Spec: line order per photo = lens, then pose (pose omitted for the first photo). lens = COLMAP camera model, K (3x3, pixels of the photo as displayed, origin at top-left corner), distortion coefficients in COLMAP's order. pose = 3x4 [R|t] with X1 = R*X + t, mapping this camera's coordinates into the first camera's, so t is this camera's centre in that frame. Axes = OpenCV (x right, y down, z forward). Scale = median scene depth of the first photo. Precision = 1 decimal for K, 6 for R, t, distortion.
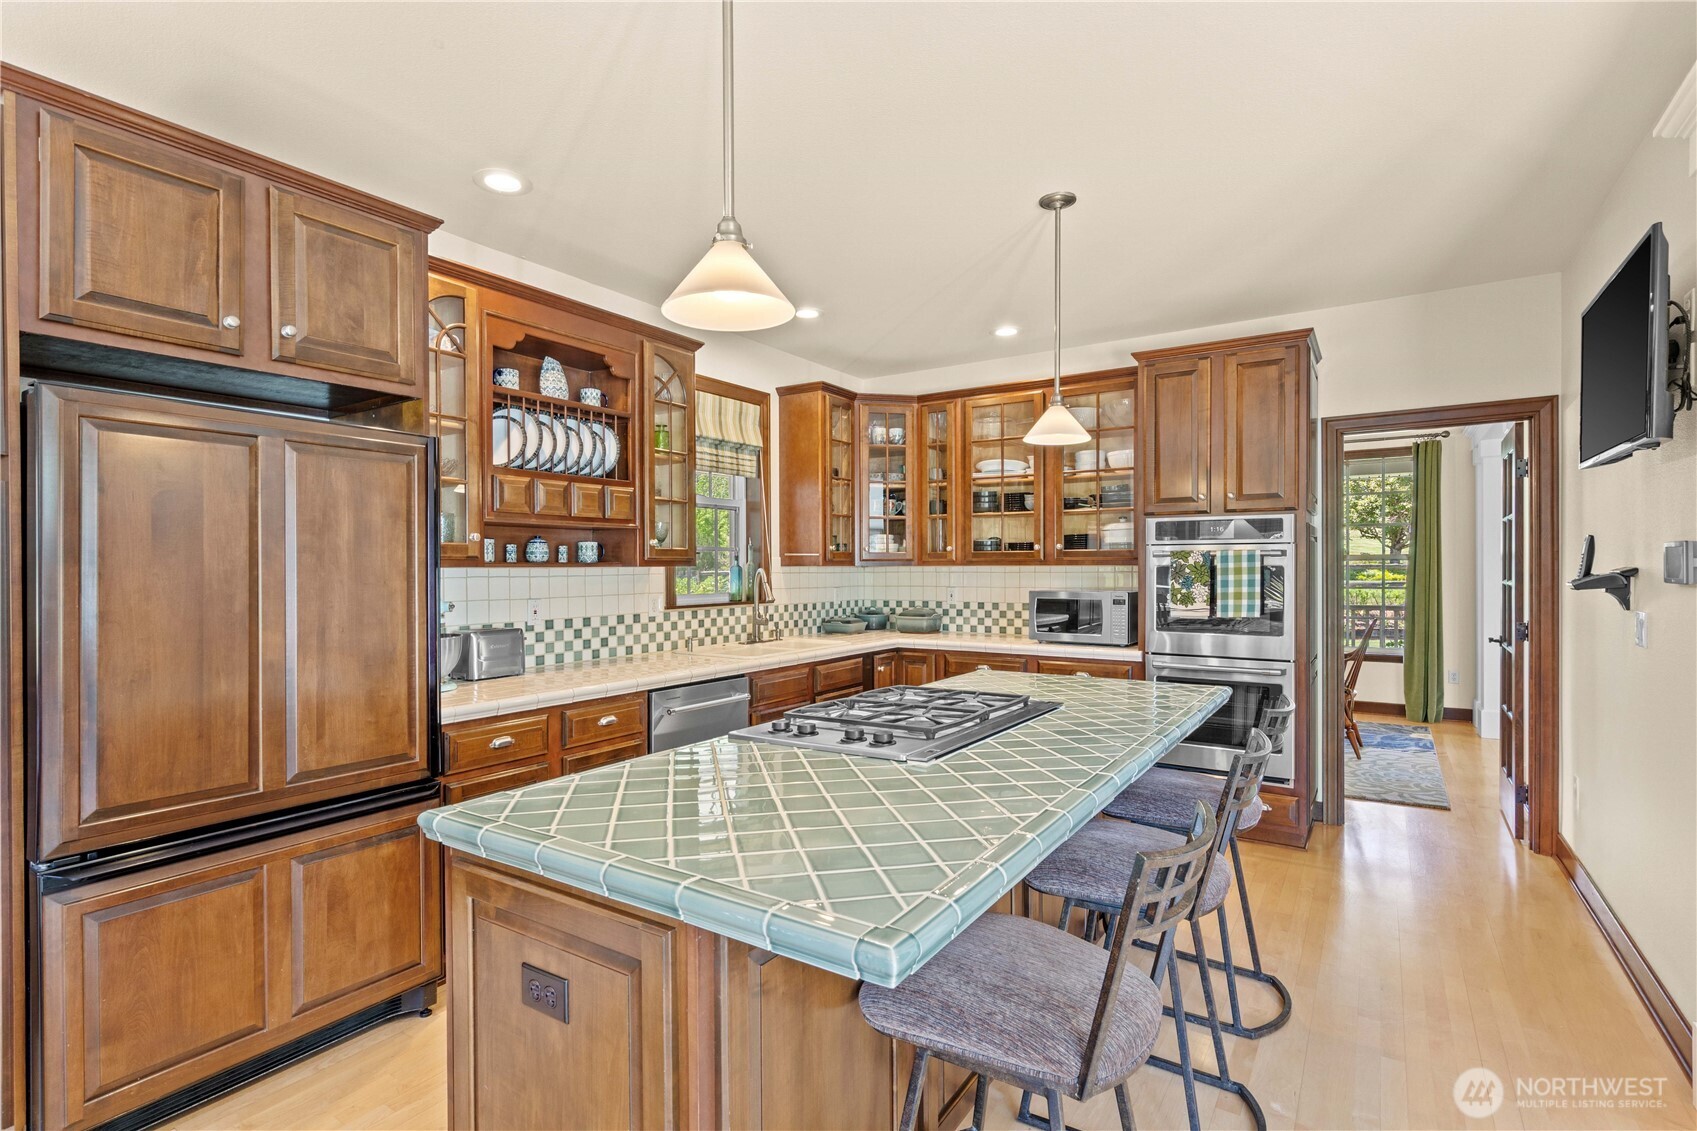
lens RADIAL K [[829.0, 0, 878.3], [0, 829.0, 571.8], [0, 0, 1]] dist [-0.001493, -0.001332]
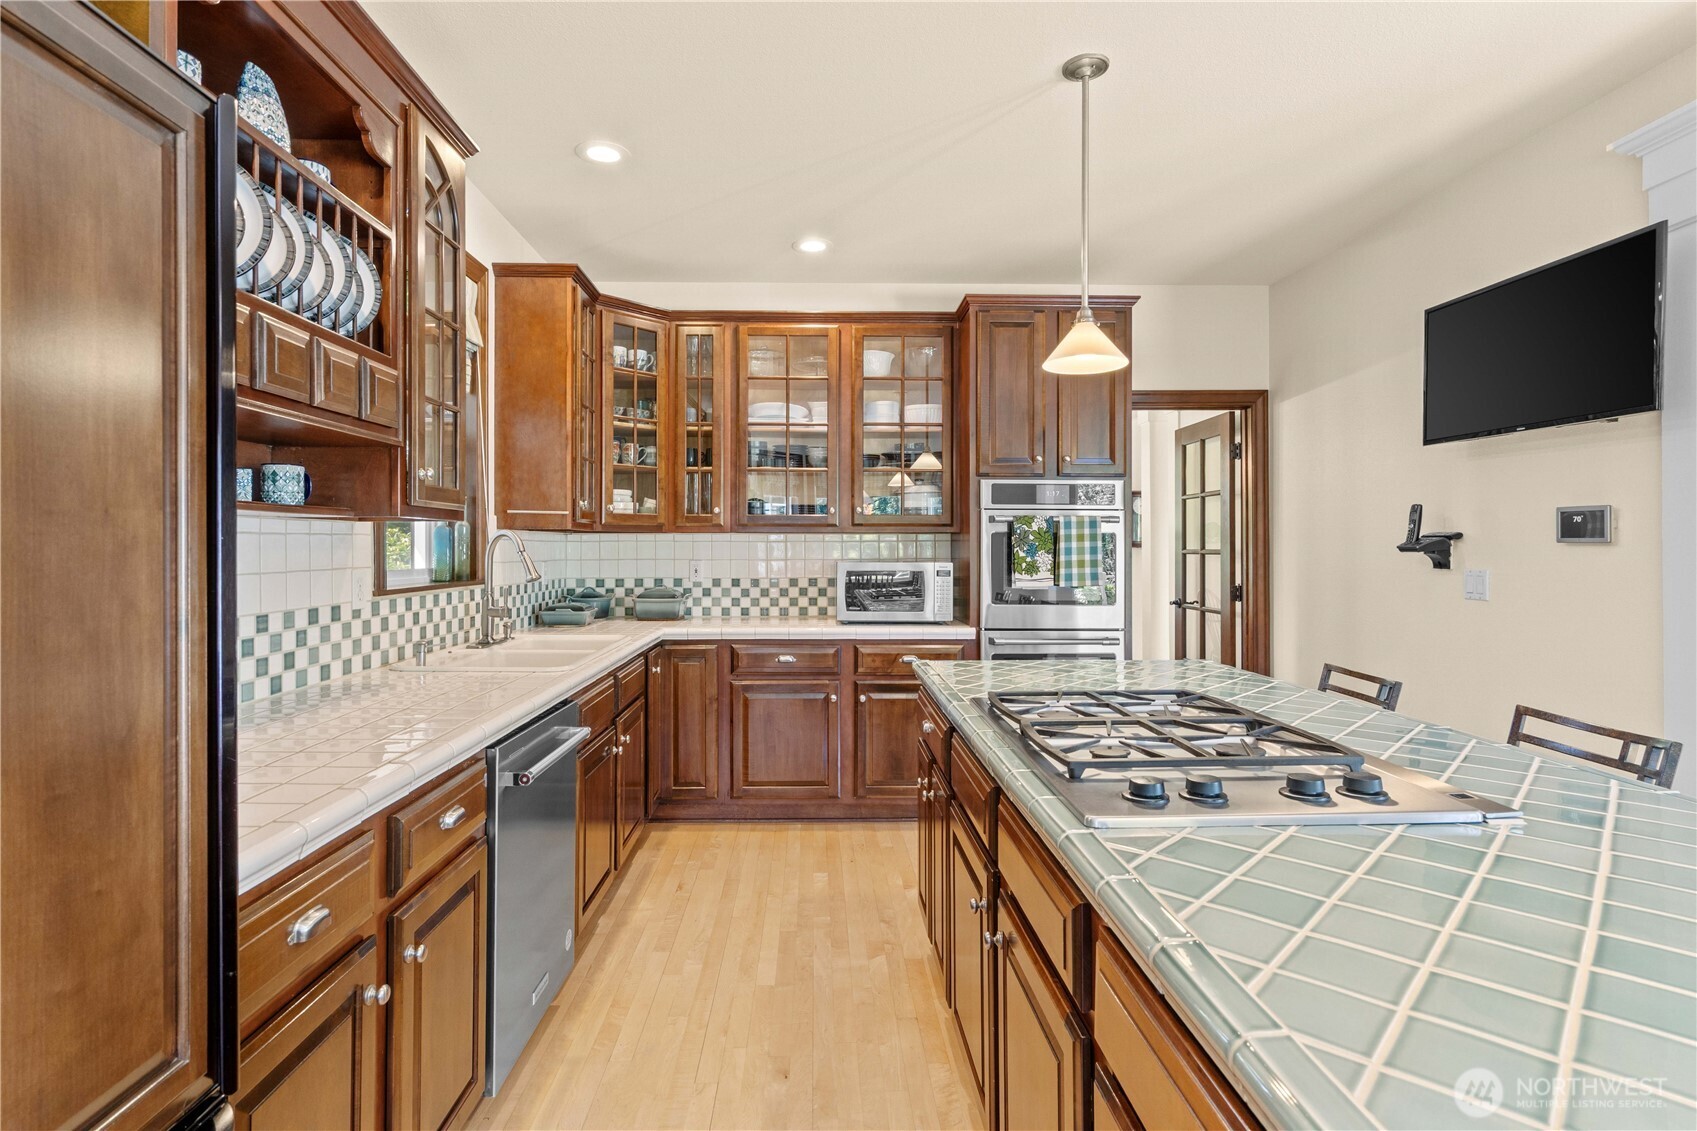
lens RADIAL K [[829.0, 0, 853.2], [0, 829.0, 548.0], [0, 0, 1]] dist [-0.001493, -0.001332]
pose [[0.832353, 0.002774, 0.554238, -0.301182], [0.001097, 0.999977, -0.006653, 0.016096], [-0.554244, 0.006146, 0.832331, 0.337729]]
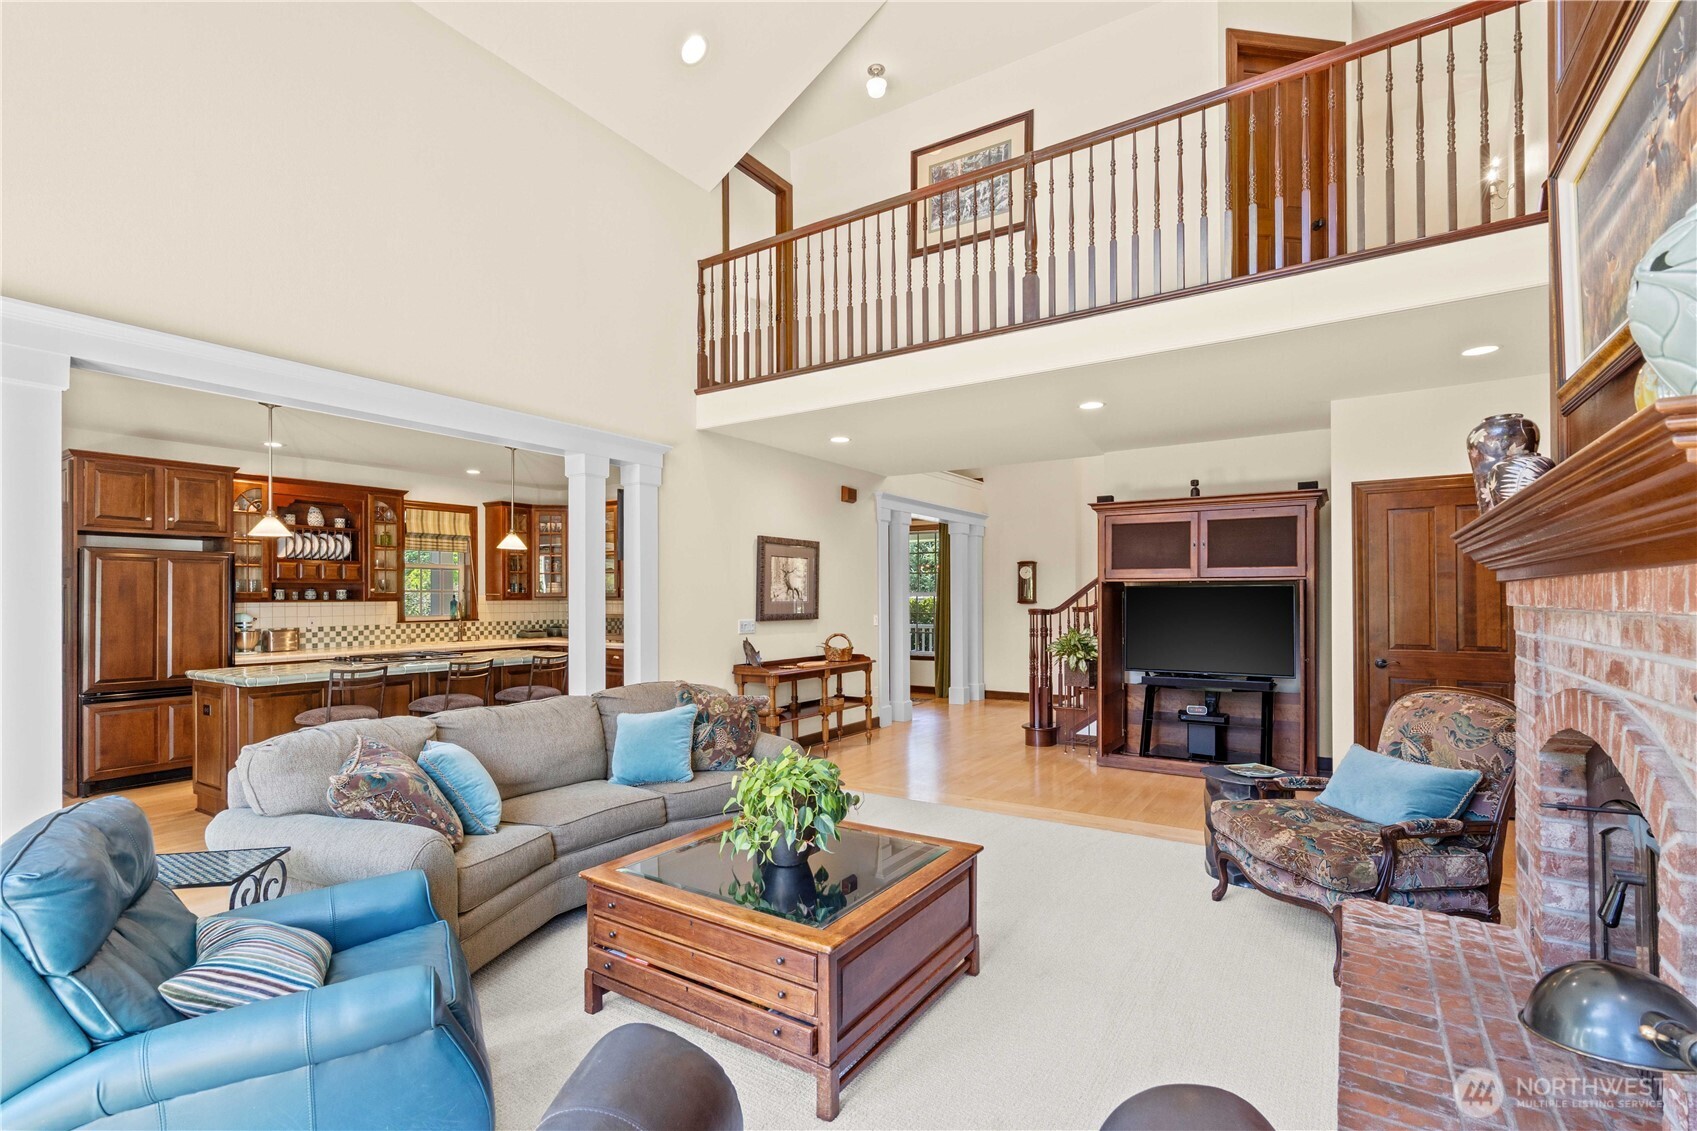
lens RADIAL K [[777.4, 0, 847.5], [0, 777.4, 592.0], [0, 0, 1]] dist [-0.000332, 0.000328]
pose [[0.999848, -0.002237, -0.017300, 0.851838], [0.002017, 0.999917, -0.012749, -0.002239], [0.017327, 0.012712, 0.999769, -0.834948]]
